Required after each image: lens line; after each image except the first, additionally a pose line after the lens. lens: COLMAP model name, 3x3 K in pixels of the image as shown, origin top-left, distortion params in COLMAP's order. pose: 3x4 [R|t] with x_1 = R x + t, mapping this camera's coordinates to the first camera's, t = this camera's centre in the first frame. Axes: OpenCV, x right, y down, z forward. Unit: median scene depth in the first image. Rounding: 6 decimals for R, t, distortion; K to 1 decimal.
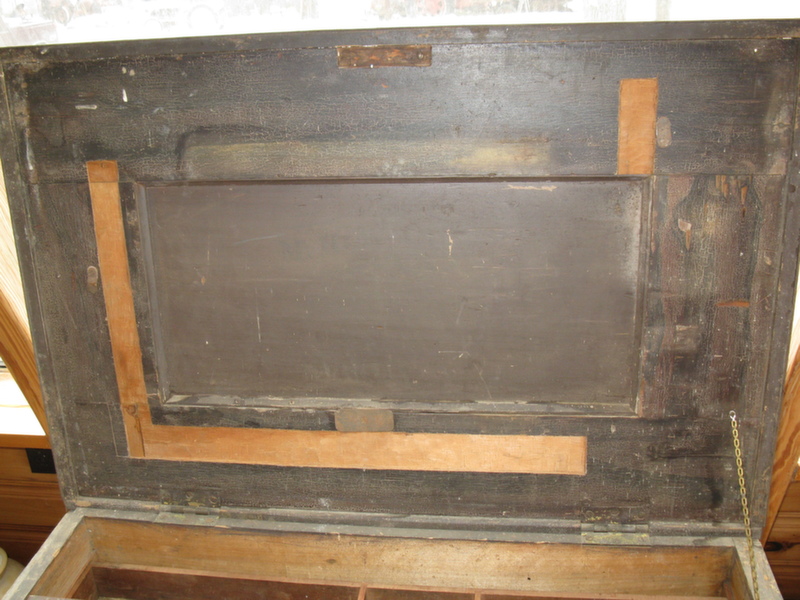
lens RADIAL K [[843.9, 0, 395.6], [0, 843.9, 274.0], [0, 0, 1]] dist [-0.205113, 0.222074]
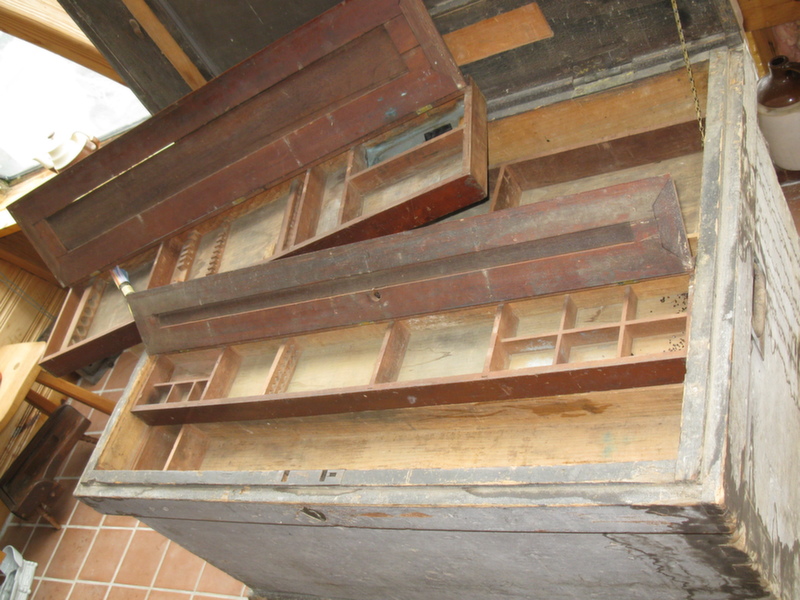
lens RADIAL K [[843.9, 0, 395.6], [0, 843.9, 274.0], [0, 0, 1]] dist [-0.205113, 0.222074]
pose [[0.852984, -0.217411, -0.474500, 0.484005], [0.401058, 0.854822, 0.329290, 0.074150], [0.334022, -0.471181, 0.816344, -0.067783]]
